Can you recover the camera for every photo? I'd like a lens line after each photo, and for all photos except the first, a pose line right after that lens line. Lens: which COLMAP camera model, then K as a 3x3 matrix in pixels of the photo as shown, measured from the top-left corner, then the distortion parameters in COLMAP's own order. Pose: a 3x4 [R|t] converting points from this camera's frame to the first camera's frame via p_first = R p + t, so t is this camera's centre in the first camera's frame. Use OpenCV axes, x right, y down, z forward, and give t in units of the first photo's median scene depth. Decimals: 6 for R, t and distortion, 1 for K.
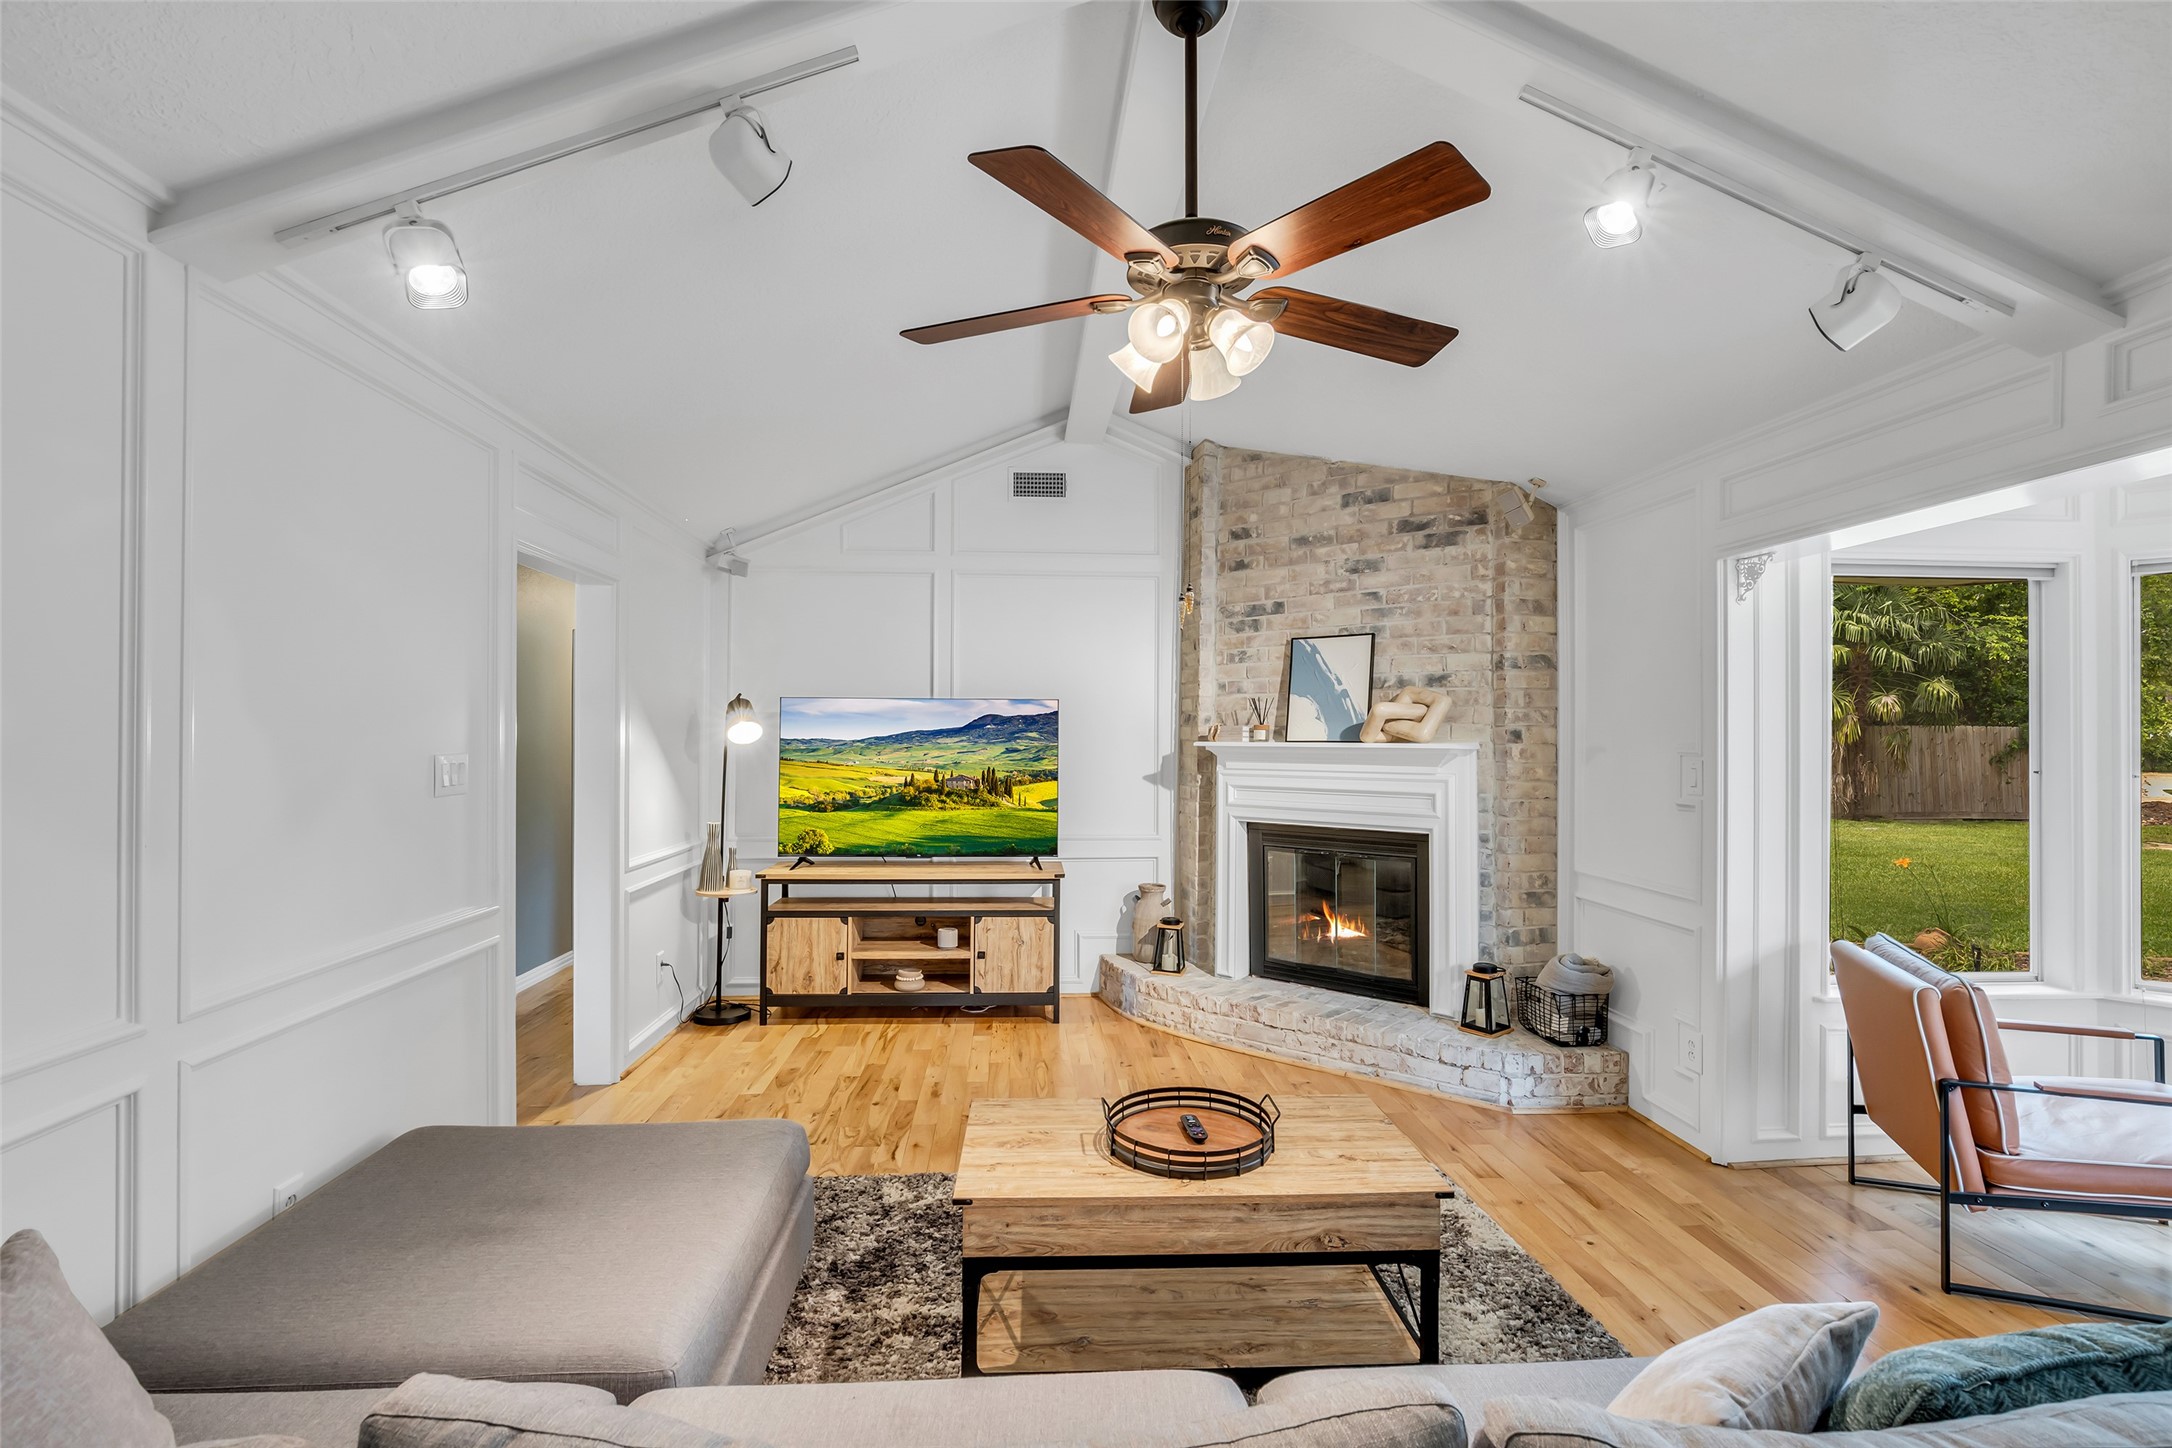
lens RADIAL K [[1016.1, 0, 1087.8], [0, 1016.1, 729.9], [0, 0, 1]] dist [-0.015729, 0.004651]
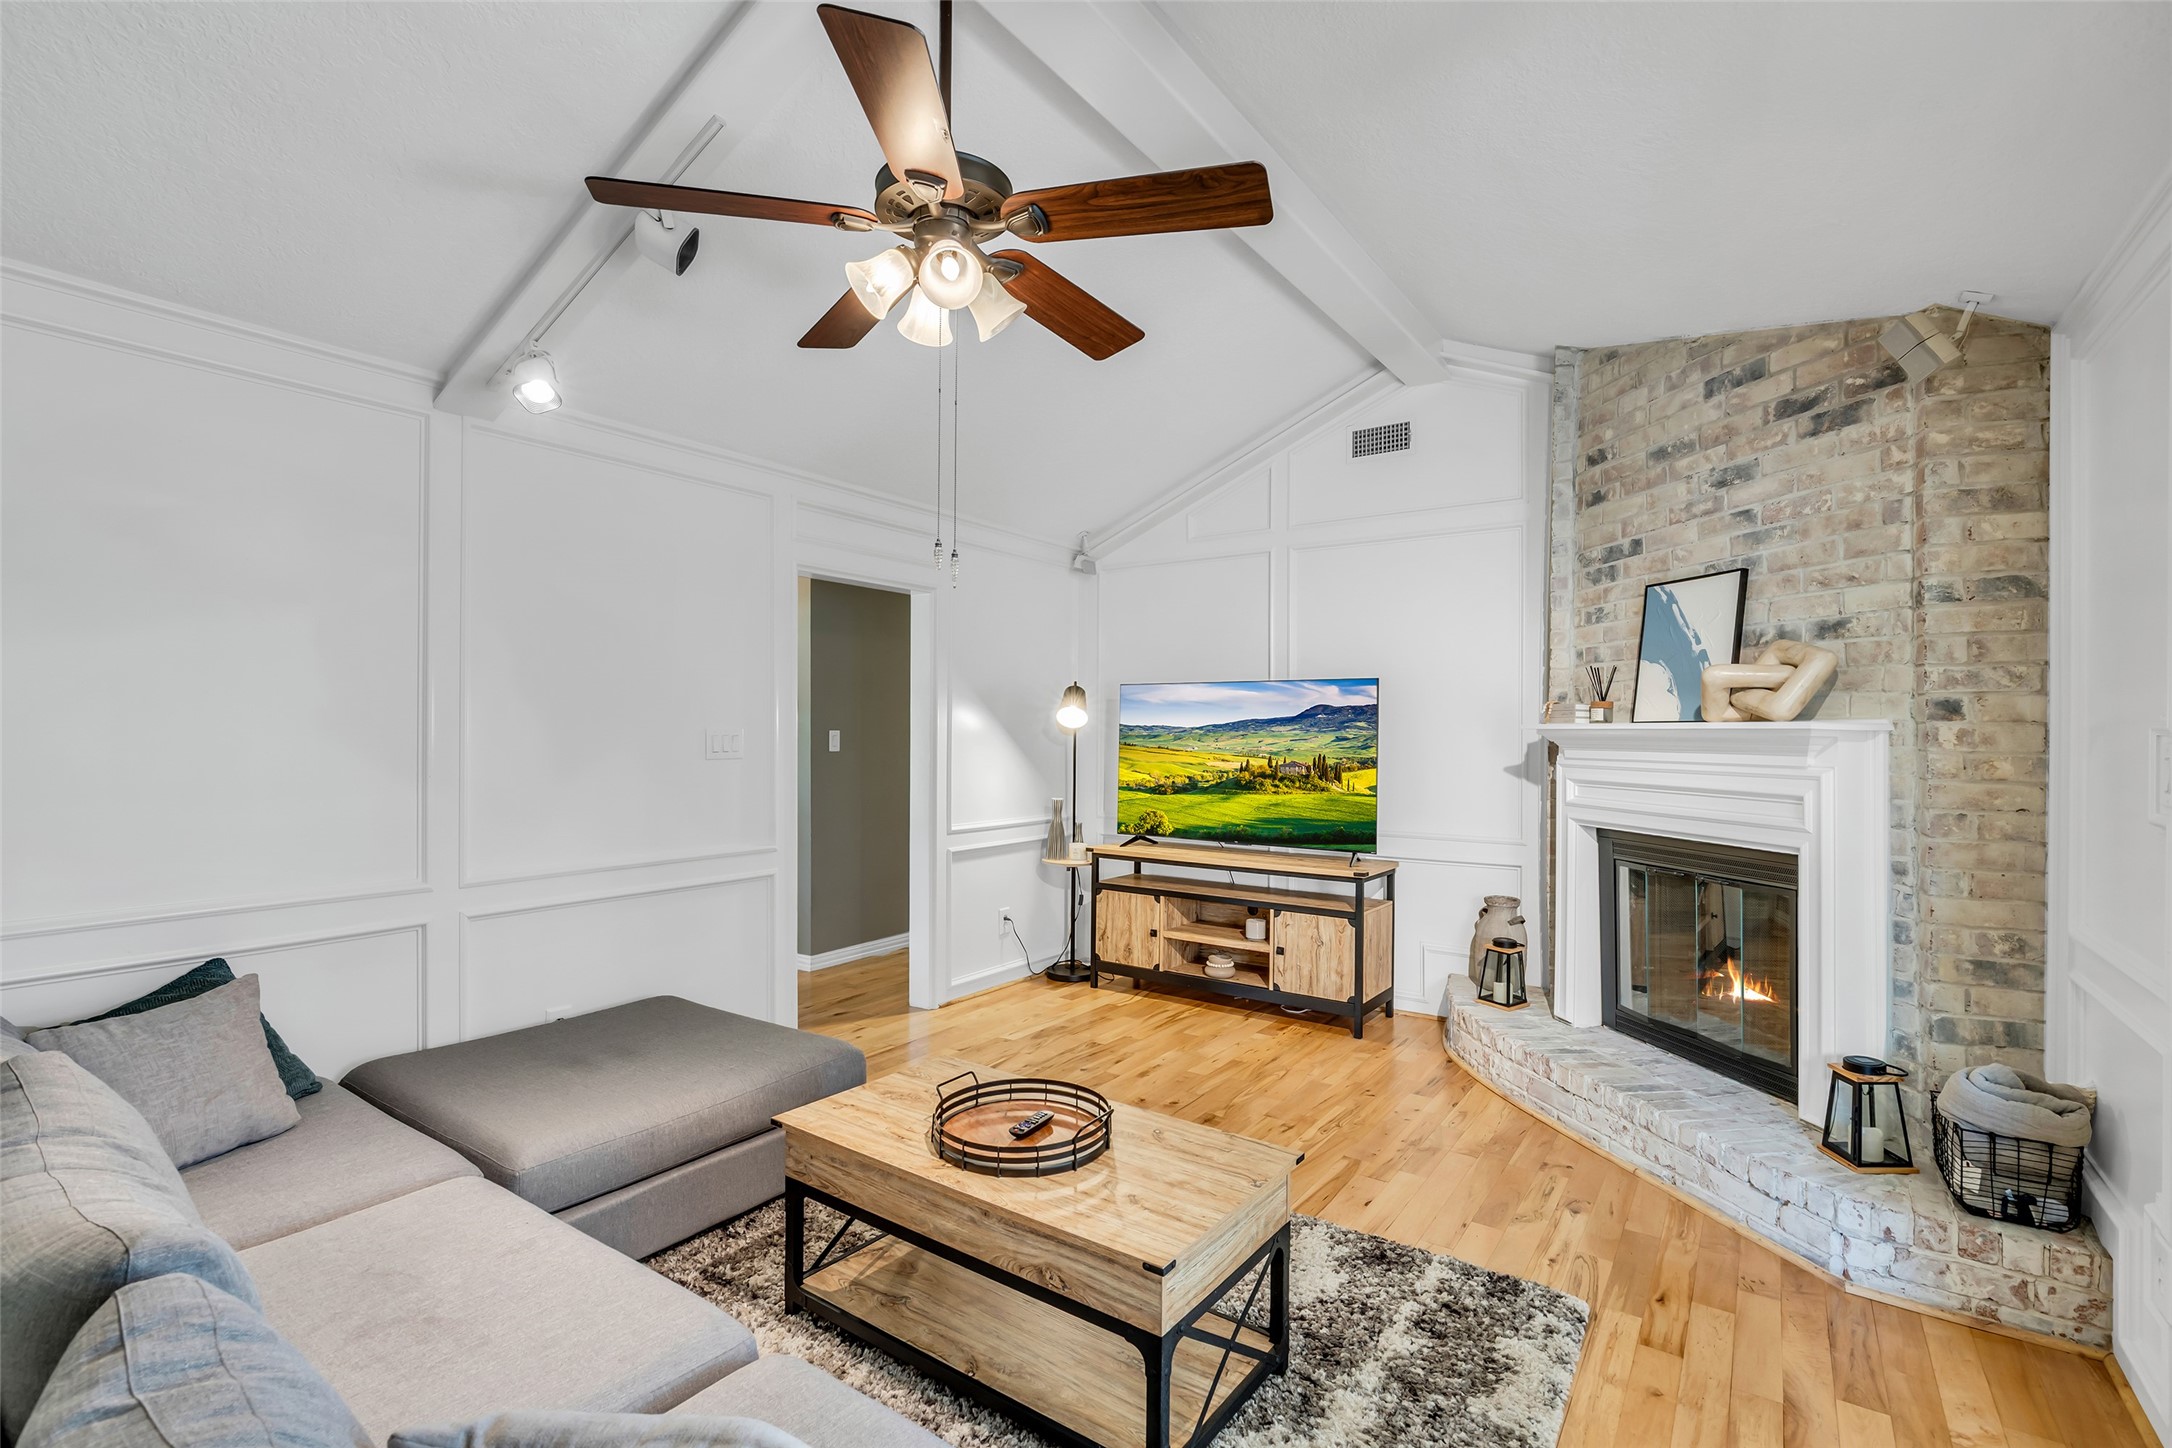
lens RADIAL K [[1016.1, 0, 1070.9], [0, 1016.1, 732.0], [0, 0, 1]] dist [-0.015729, 0.004651]
pose [[0.770917, 0.000267, -0.636936, 0.382831], [0.001815, 0.999995, 0.002617, 0.016822], [0.636934, -0.003174, 0.770912, 0.163807]]
